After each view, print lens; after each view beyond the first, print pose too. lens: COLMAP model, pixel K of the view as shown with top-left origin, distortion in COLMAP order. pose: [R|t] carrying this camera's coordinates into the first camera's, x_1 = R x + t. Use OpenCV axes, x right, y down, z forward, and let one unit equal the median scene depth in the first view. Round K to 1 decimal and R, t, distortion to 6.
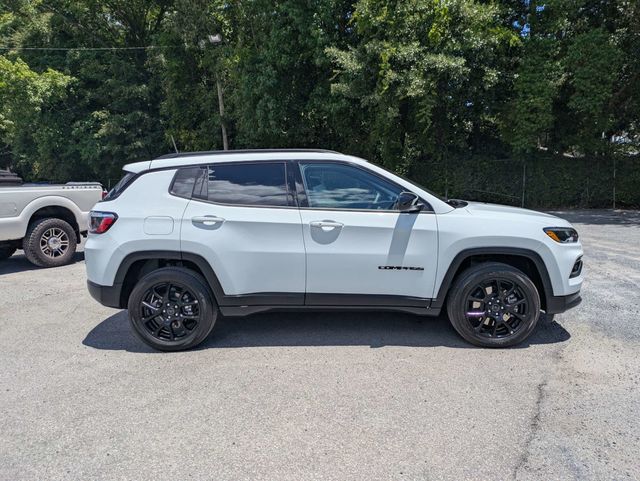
lens RADIAL K [[507.1, 0, 320.0], [0, 507.1, 240.5], [0, 0, 1]] dist [0.014623, 0.001226]
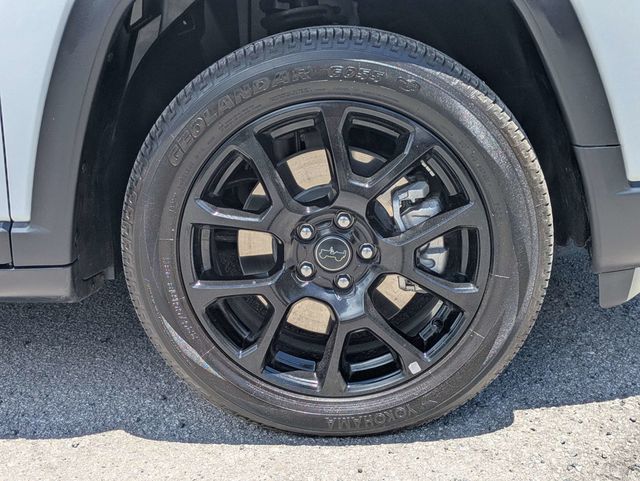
lens RADIAL K [[743.1, 0, 320.0], [0, 743.1, 240.5], [0, 0, 1]] dist [0.026479, 0.019135]
pose [[0.998605, -0.034749, -0.039767, 0.354066], [0.041752, 0.980587, 0.191588, 0.070885], [0.032338, -0.192981, 0.980670, 0.714206]]
